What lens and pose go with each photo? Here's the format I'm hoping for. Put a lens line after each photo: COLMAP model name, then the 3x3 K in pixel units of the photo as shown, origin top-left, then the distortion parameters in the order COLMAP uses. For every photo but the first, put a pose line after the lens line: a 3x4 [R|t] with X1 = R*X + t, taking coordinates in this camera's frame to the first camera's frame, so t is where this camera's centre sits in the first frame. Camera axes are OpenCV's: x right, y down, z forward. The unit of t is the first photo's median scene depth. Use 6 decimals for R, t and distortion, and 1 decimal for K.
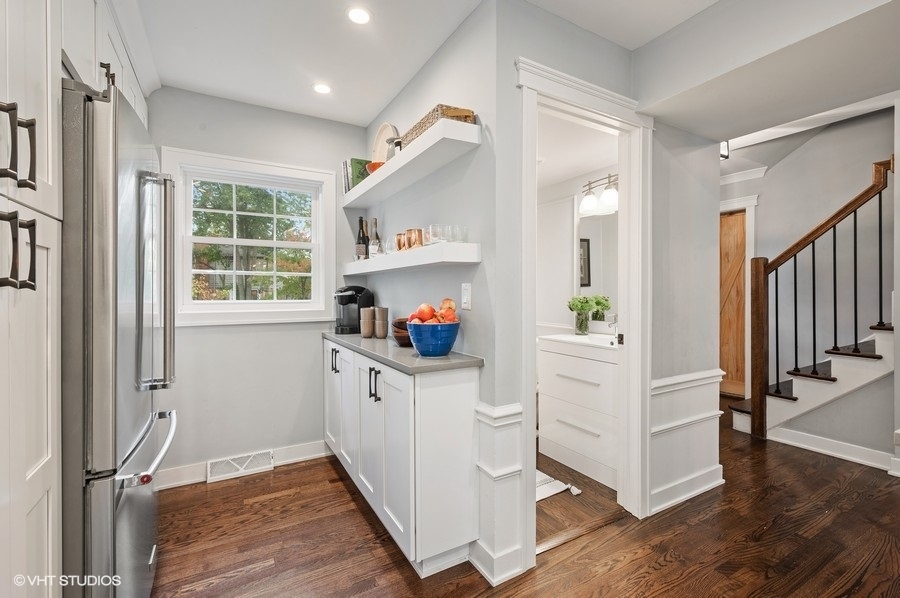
lens RADIAL K [[397.6, 0, 454.1], [0, 397.6, 301.1], [0, 0, 1]] dist [-0.000380, 0.000062]
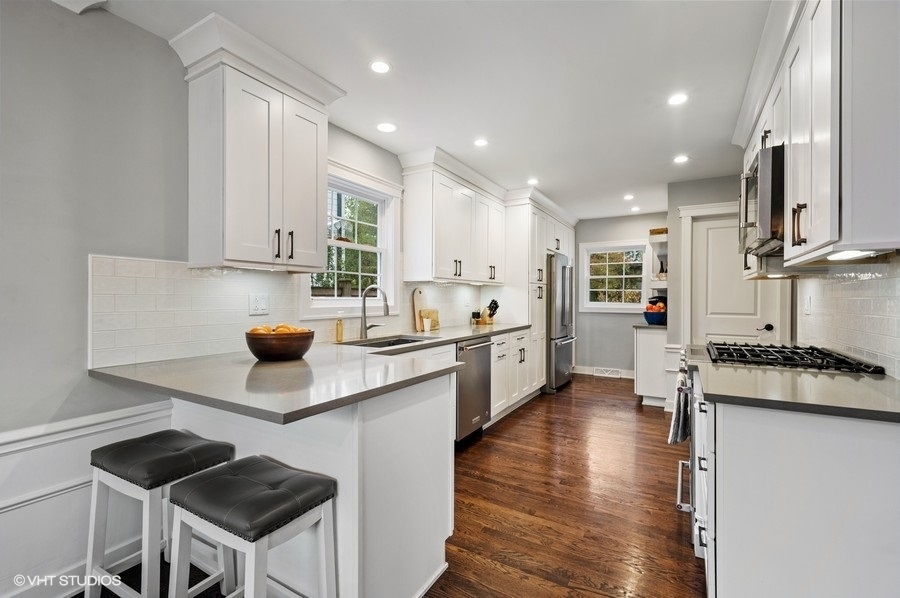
lens RADIAL K [[414.0, 0, 451.0], [0, 414.0, 294.3], [0, 0, 1]] dist [-0.000608, -0.000061]
pose [[0.493055, 0.000400, -0.869998, 1.348941], [-0.020870, 0.999718, -0.011368, 0.000933], [0.869748, 0.023762, 0.492924, -1.197237]]
